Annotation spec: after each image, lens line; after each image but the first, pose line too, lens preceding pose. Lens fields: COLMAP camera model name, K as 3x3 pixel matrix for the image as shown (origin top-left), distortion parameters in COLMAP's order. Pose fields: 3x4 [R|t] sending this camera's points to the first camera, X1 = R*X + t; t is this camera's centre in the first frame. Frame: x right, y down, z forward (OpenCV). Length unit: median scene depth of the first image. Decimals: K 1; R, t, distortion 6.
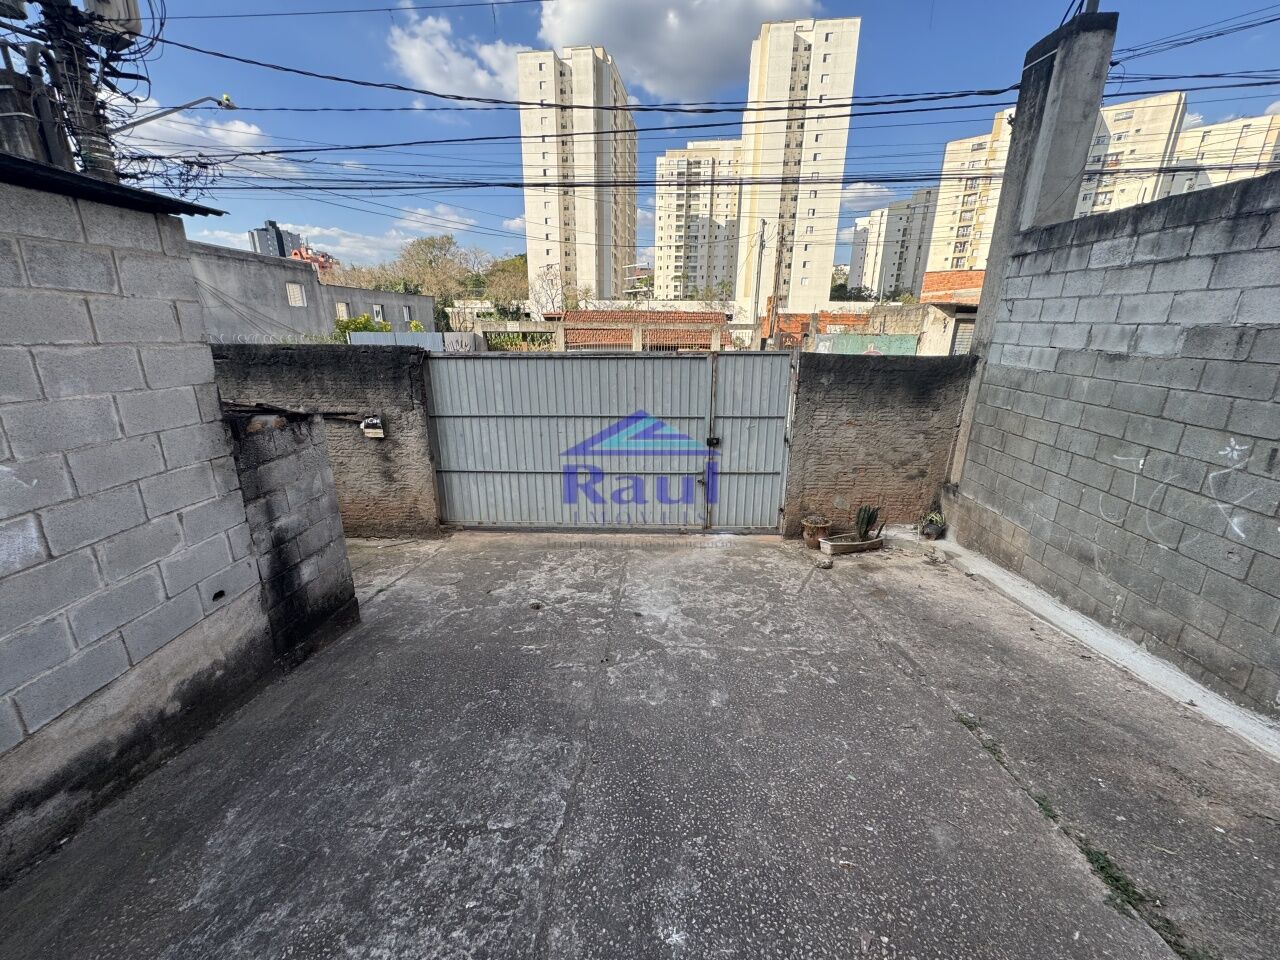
lens RADIAL K [[509.6, 0, 639.1], [0, 509.6, 478.5], [0, 0, 1]] dist [-0.002256, 0.000145]
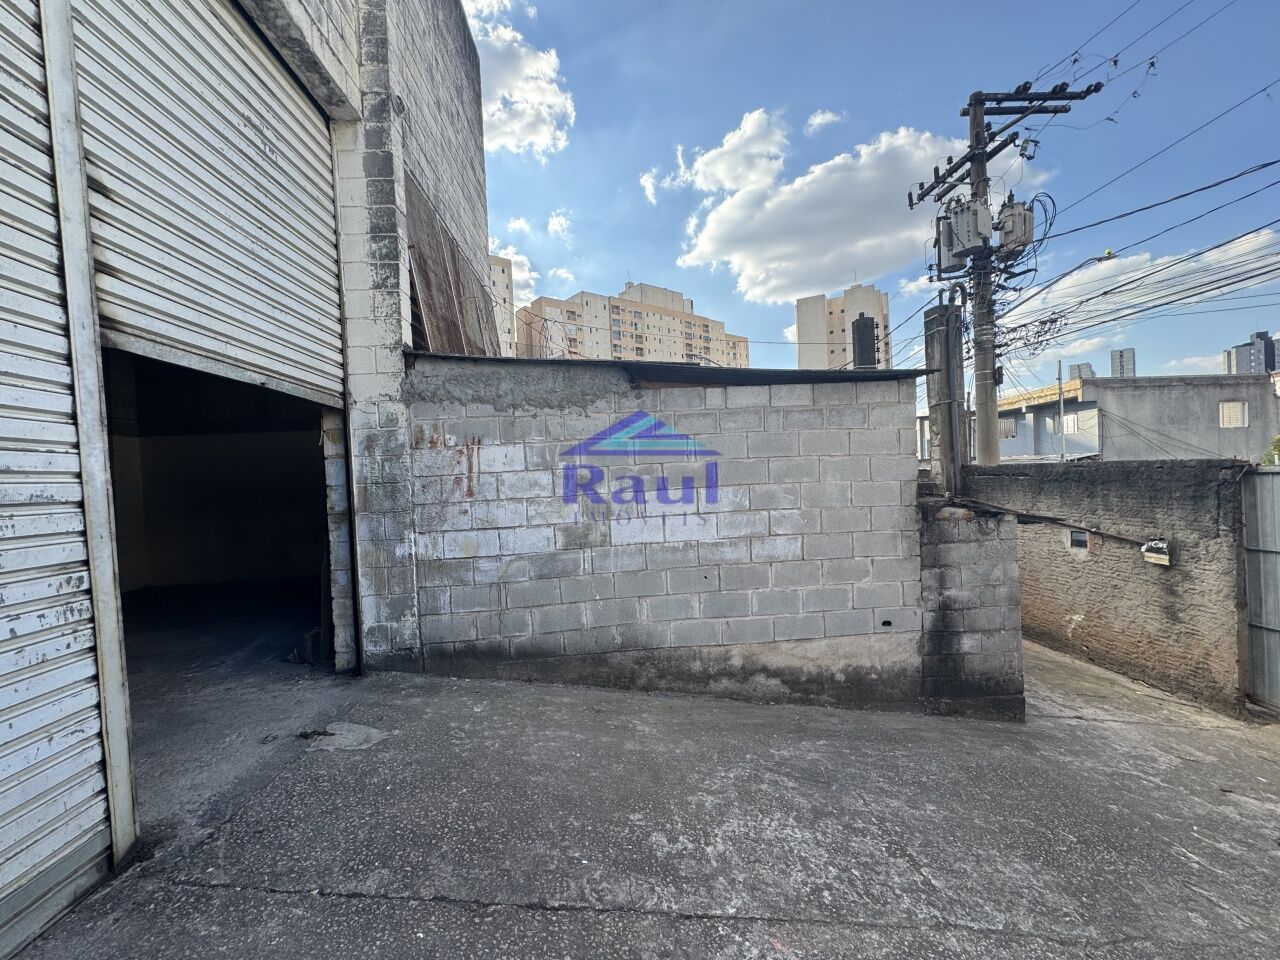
lens RADIAL K [[509.6, 0, 639.1], [0, 509.6, 478.5], [0, 0, 1]] dist [-0.002256, 0.000145]
pose [[0.096255, -0.001429, -0.995356, 0.379989], [-0.249006, 0.968167, -0.025470, 0.030006], [0.963707, 0.250301, 0.092836, 0.058894]]
